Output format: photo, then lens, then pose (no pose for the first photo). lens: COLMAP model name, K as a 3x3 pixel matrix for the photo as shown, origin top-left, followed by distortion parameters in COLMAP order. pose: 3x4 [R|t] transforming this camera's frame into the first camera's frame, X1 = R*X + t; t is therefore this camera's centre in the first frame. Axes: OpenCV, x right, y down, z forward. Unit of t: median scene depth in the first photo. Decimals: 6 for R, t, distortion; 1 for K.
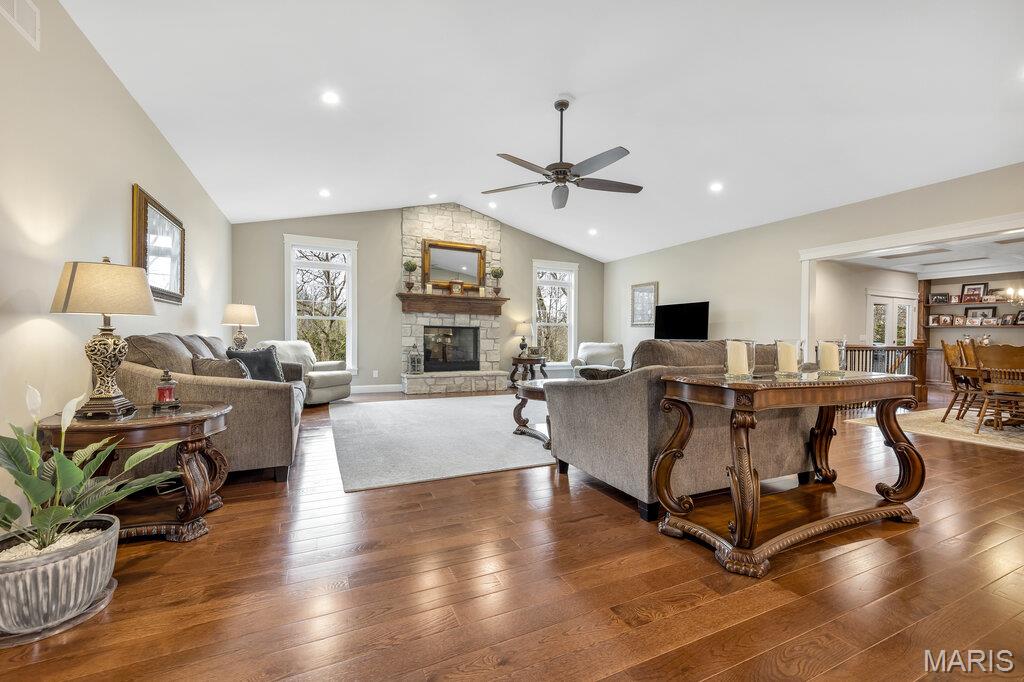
lens RADIAL K [[407.0, 0, 504.5], [0, 407.0, 339.9], [0, 0, 1]] dist [0.007061, -0.001022]
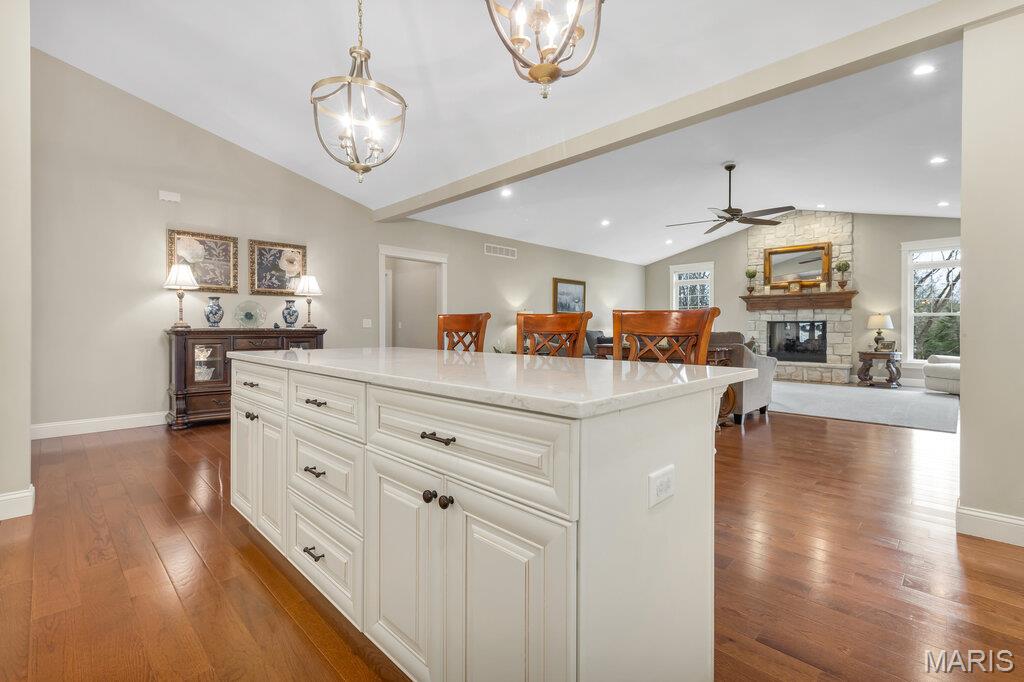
lens RADIAL K [[417.8, 0, 511.5], [0, 417.8, 330.8], [0, 0, 1]] dist [0.000382, 0.000116]
pose [[0.342400, -0.005490, -0.939538, 0.697756], [-0.012054, 0.999875, -0.010236, 0.014803], [0.939477, 0.014830, 0.342291, -0.118224]]
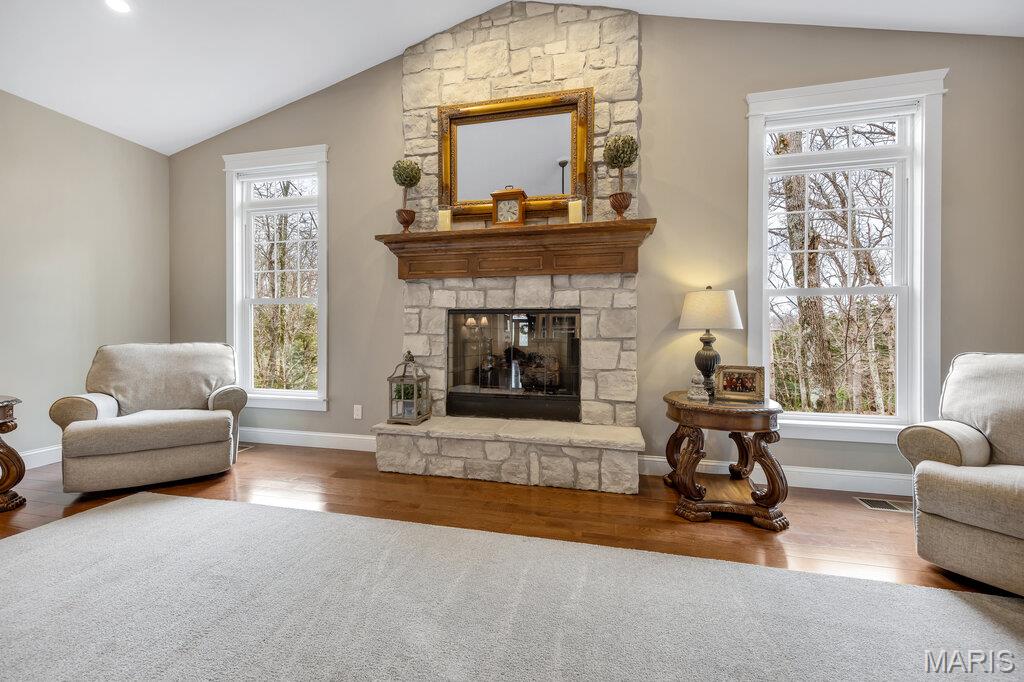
lens RADIAL K [[414.6, 0, 518.1], [0, 414.6, 337.8], [0, 0, 1]] dist [0.002243, -0.000561]
pose [[0.815816, -0.001324, -0.578310, 0.122305], [-0.005311, 0.999938, -0.009783, 0.000176], [0.578287, 0.011053, 0.815759, 0.687322]]
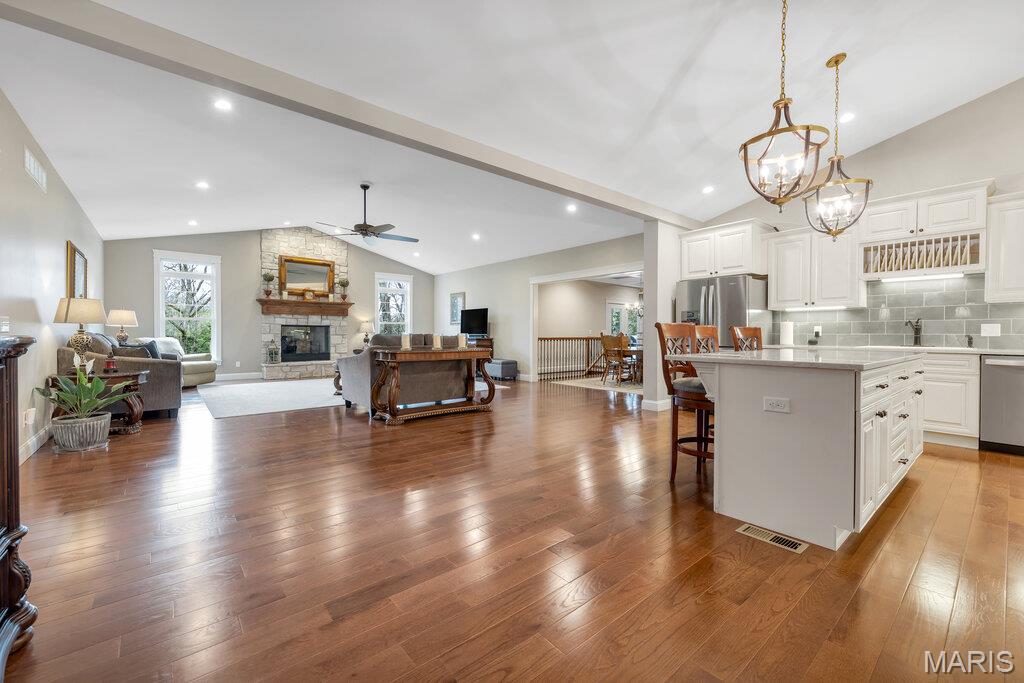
lens RADIAL K [[414.6, 0, 484.3], [0, 414.6, 331.9], [0, 0, 1]] dist [0.002243, -0.000561]
pose [[0.975808, -0.007373, 0.218507, 0.130957], [0.009602, 0.999912, -0.009141, 0.004427], [-0.218420, 0.011018, 0.975793, -0.370348]]
